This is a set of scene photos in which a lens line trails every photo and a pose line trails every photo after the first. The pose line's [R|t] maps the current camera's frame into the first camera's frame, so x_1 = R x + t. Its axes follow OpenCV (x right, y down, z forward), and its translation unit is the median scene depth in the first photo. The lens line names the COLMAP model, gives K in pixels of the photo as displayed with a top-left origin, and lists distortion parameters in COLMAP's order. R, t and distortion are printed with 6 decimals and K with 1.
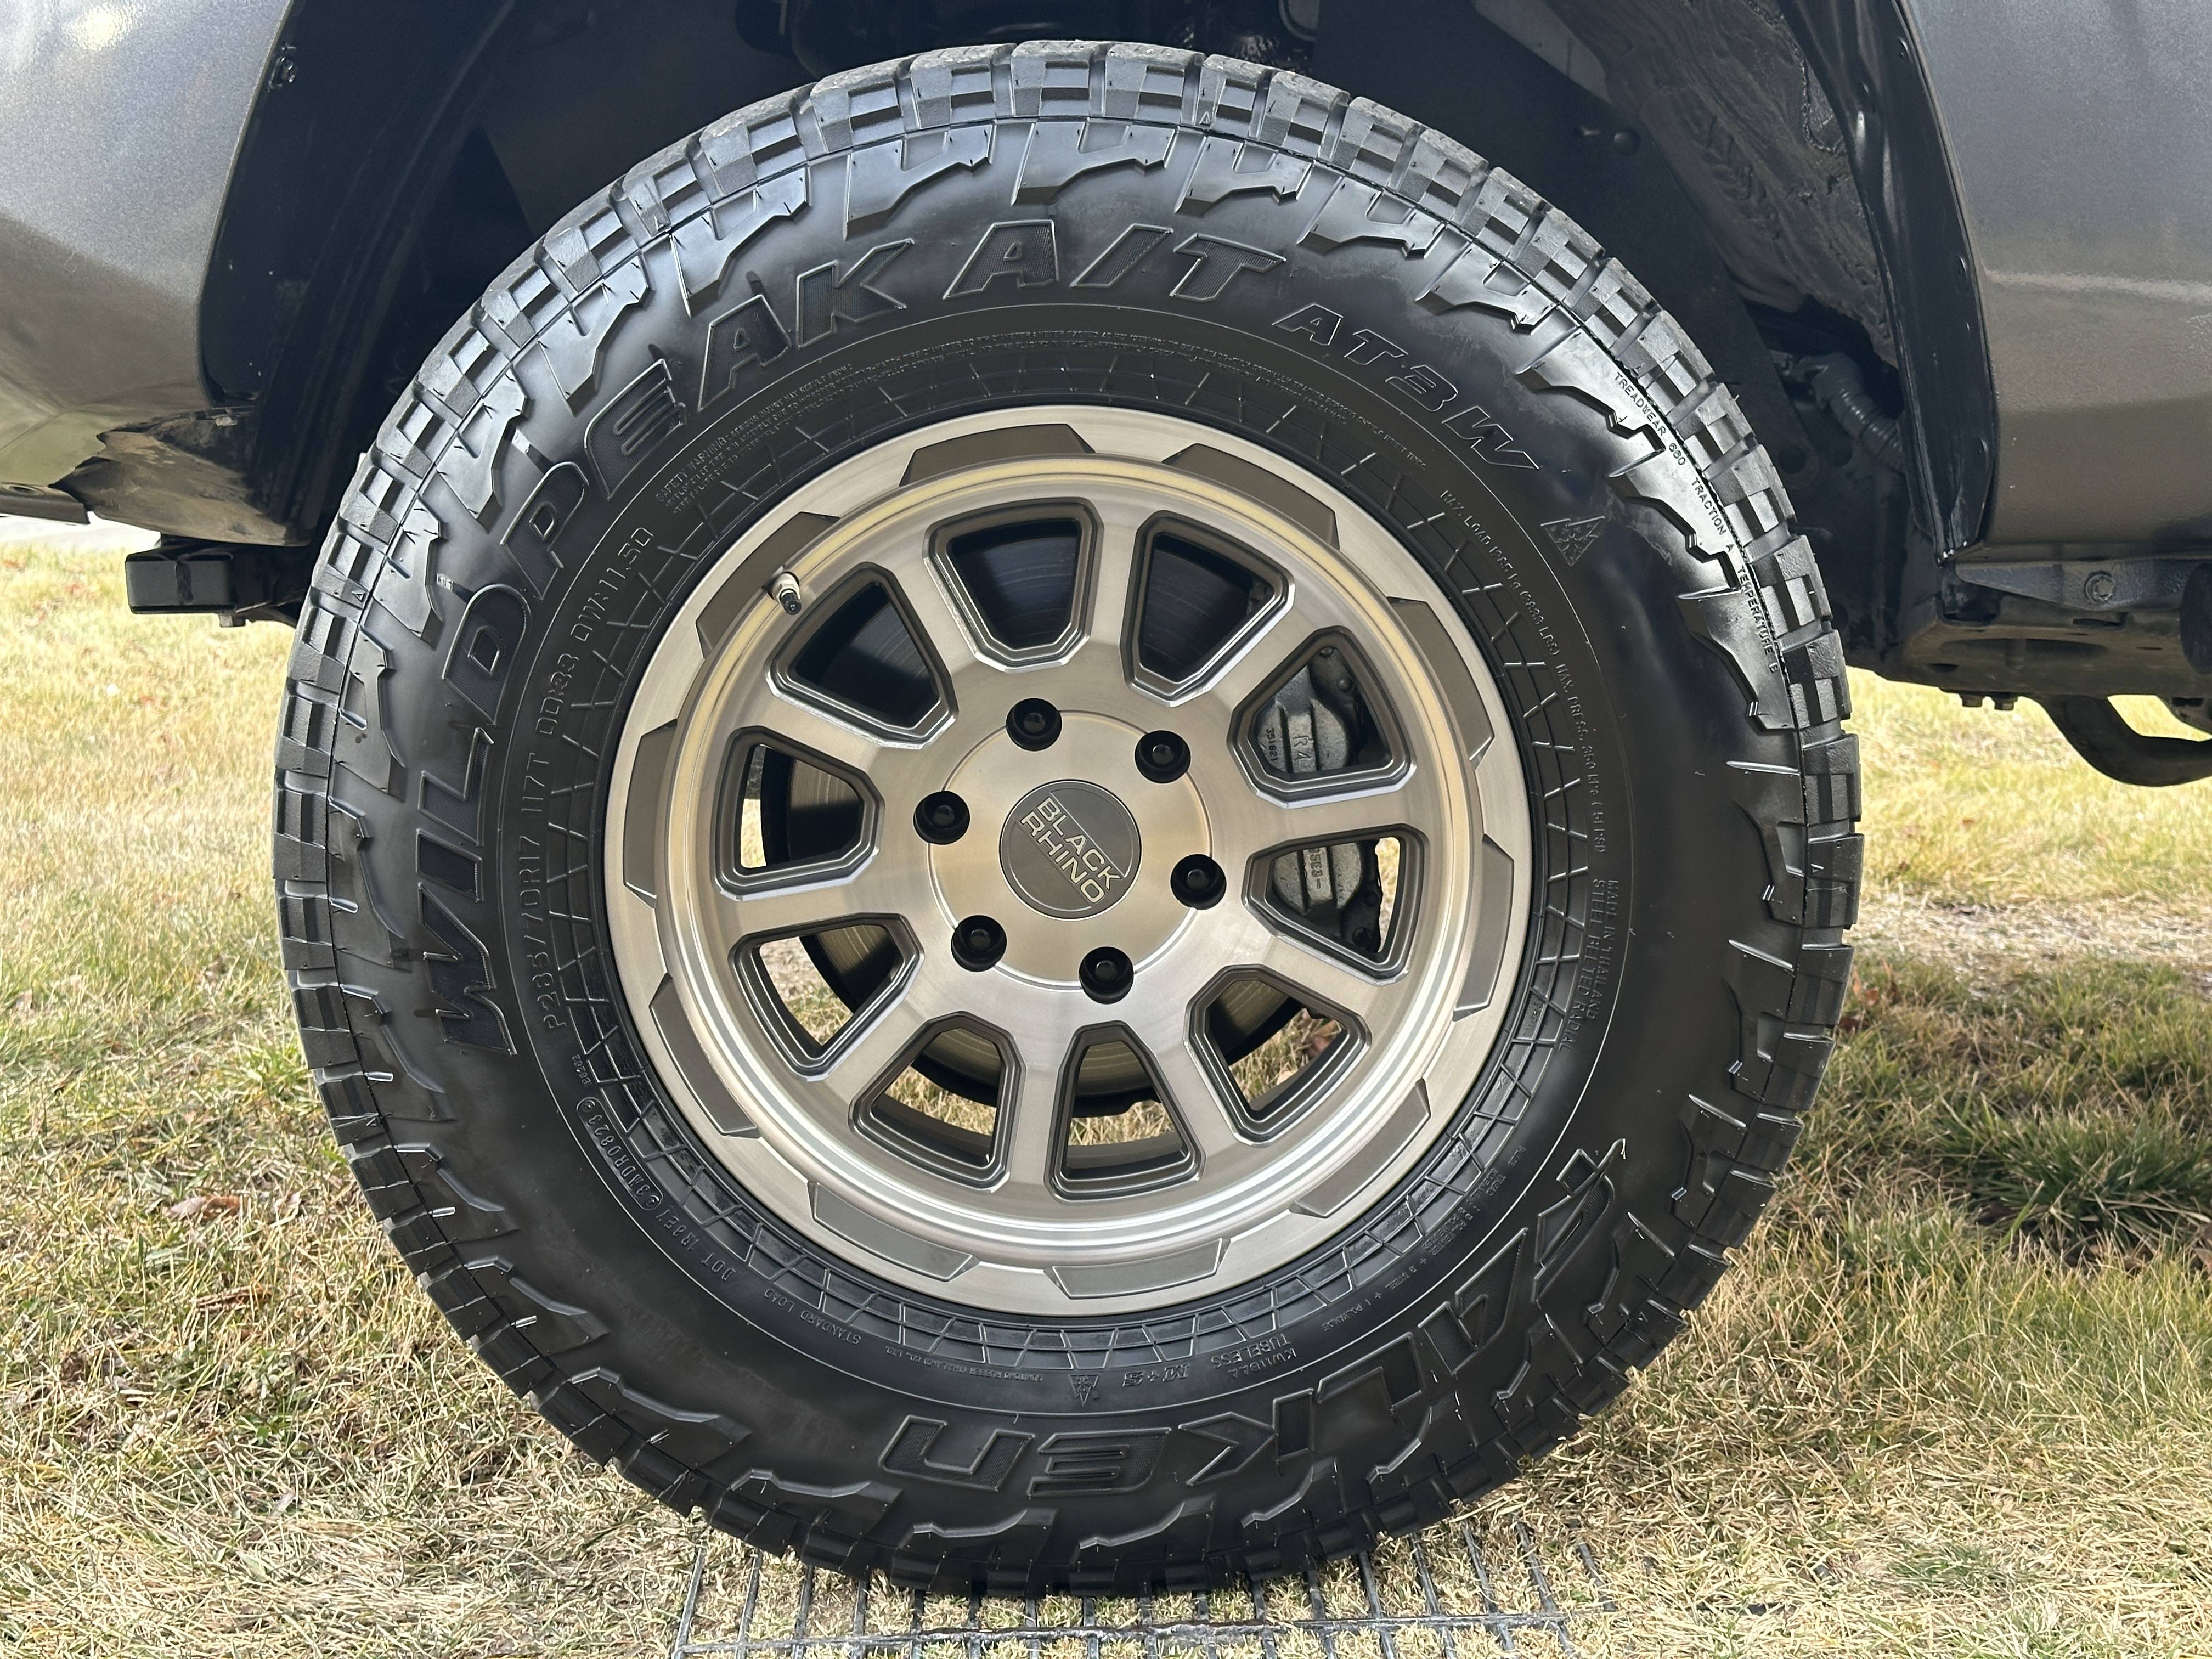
lens RADIAL K [[3172.1, 0, 1111.3], [0, 3172.1, 825.1], [0, 0, 1]] dist [0.114438, 0.000000]
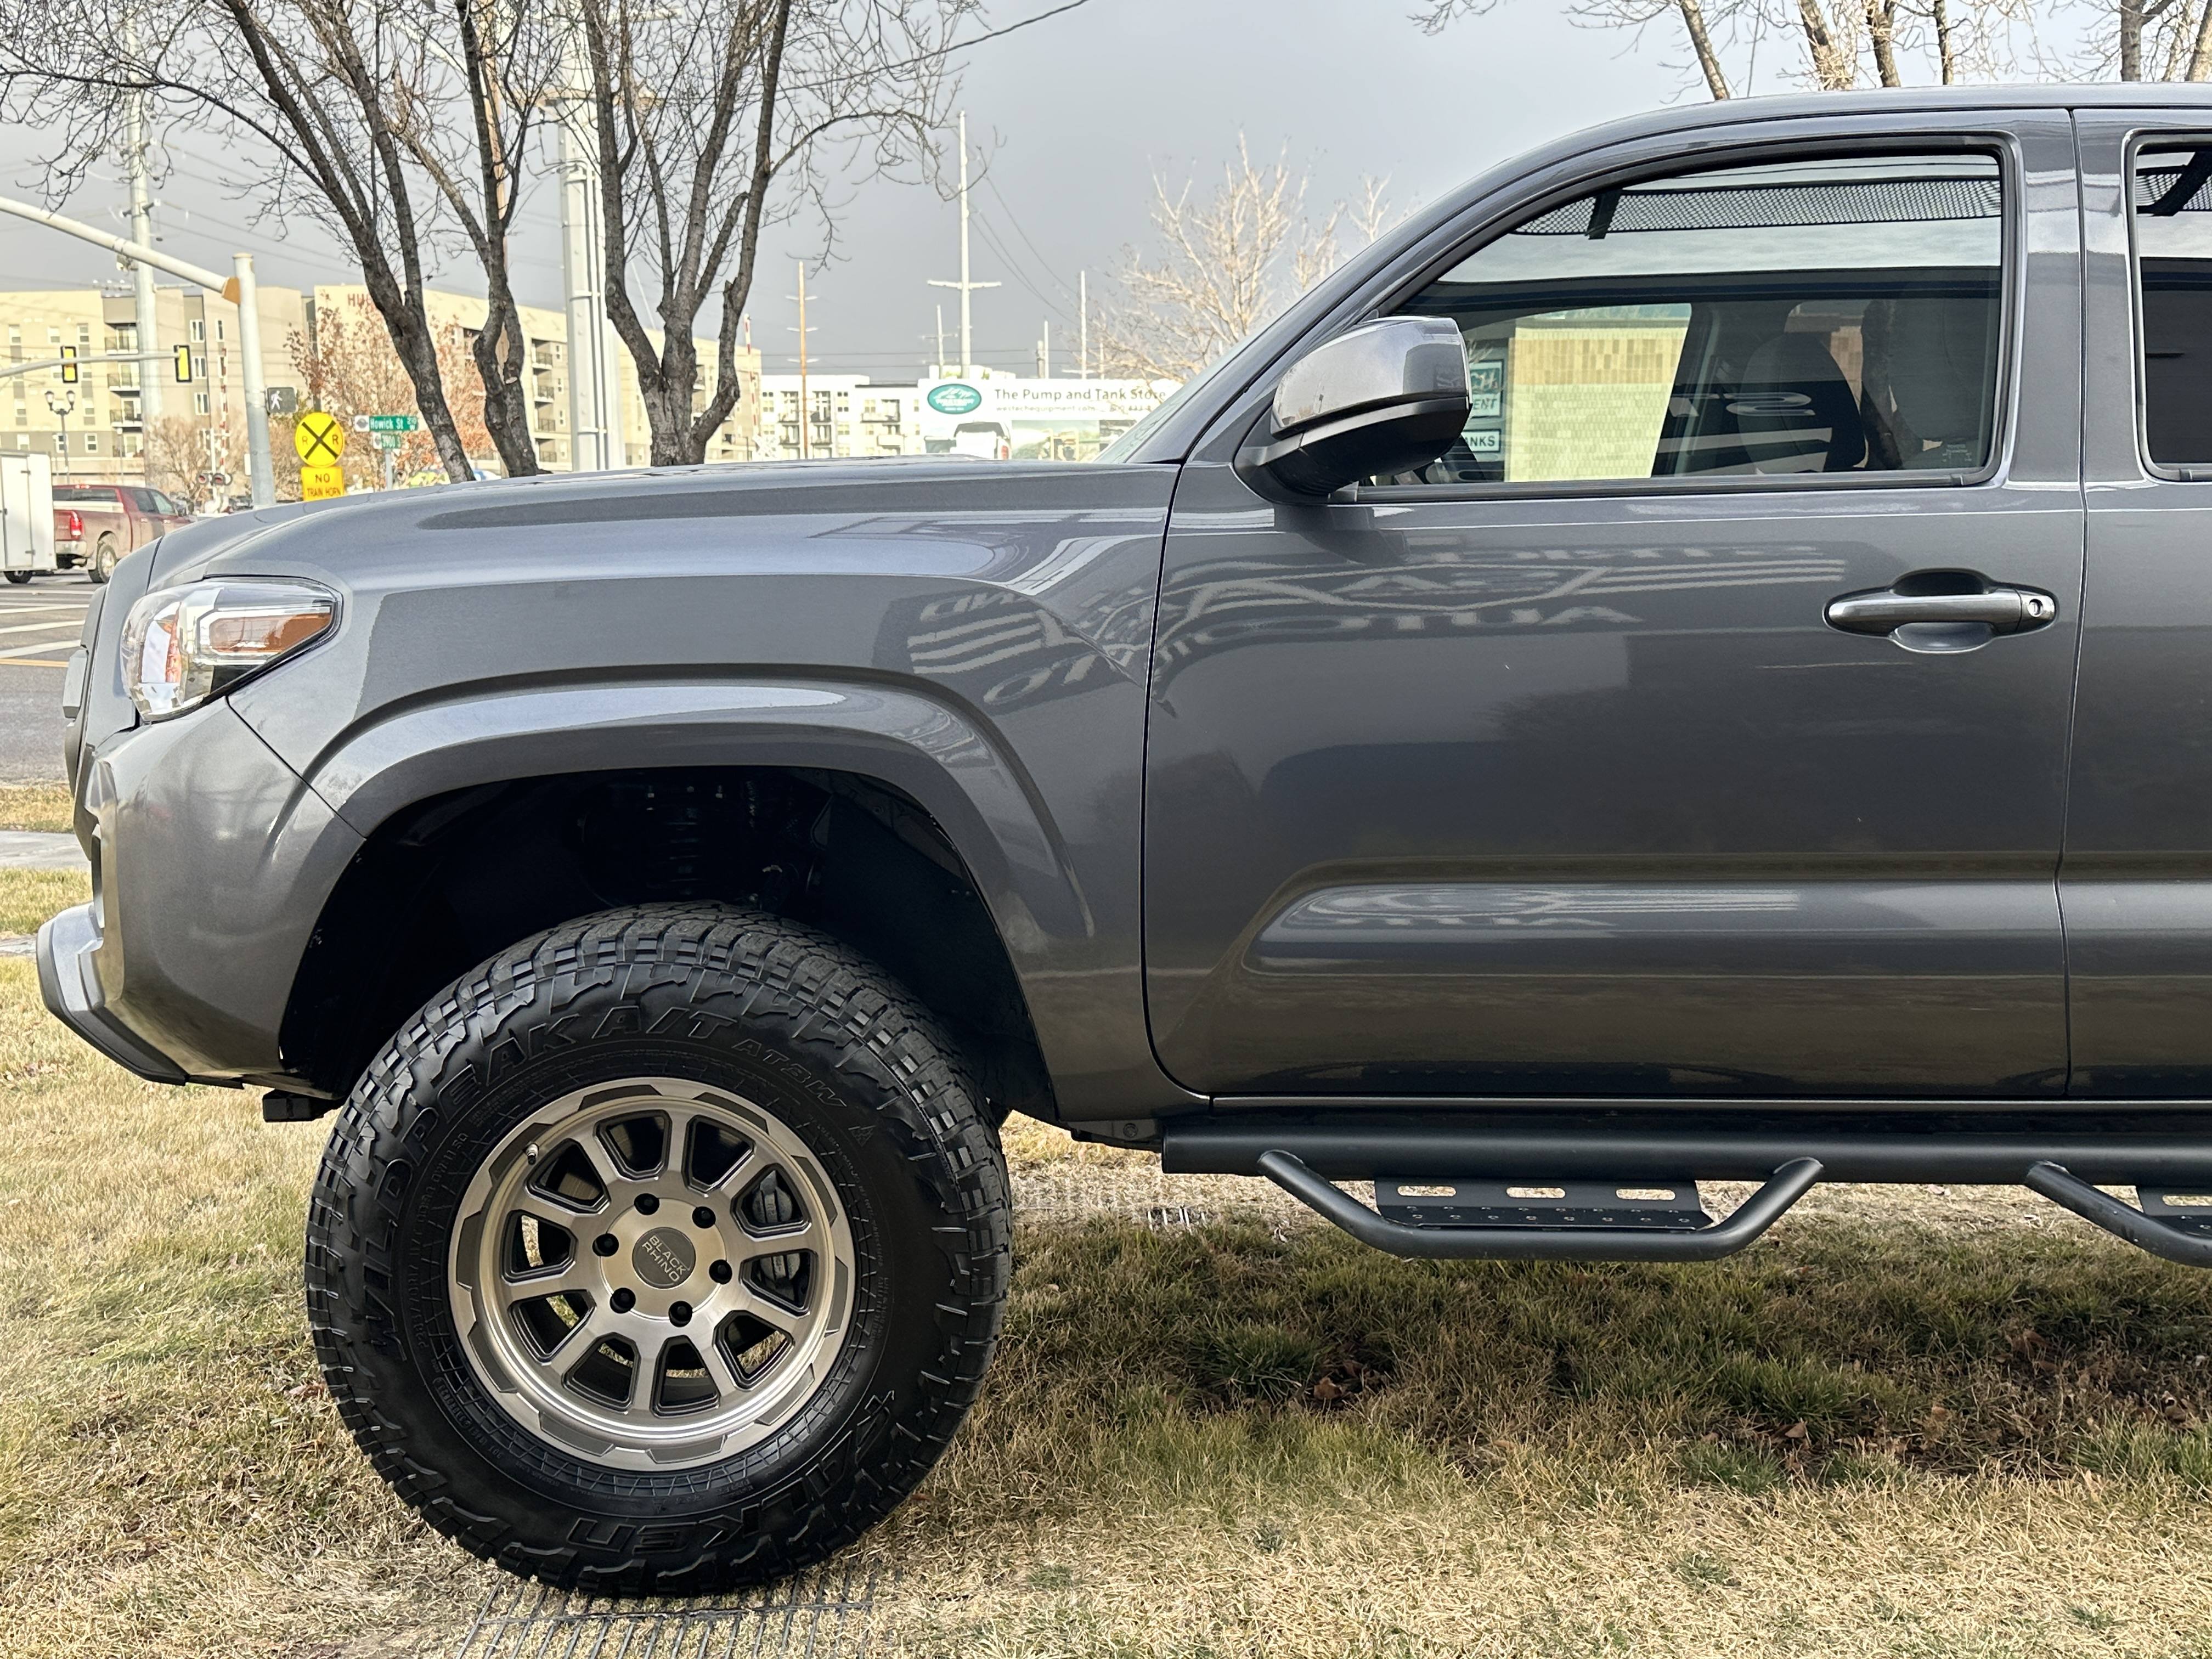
lens RADIAL K [[2170.0, 0, 1099.1], [0, 2170.0, 818.7], [0, 0, 1]] dist [0.043928, 0.000000]
pose [[0.999785, -0.000970, 0.020712, 0.272820], [0.002655, 0.996670, -0.081502, -0.182200], [-0.020564, 0.081539, 0.996458, -0.595530]]
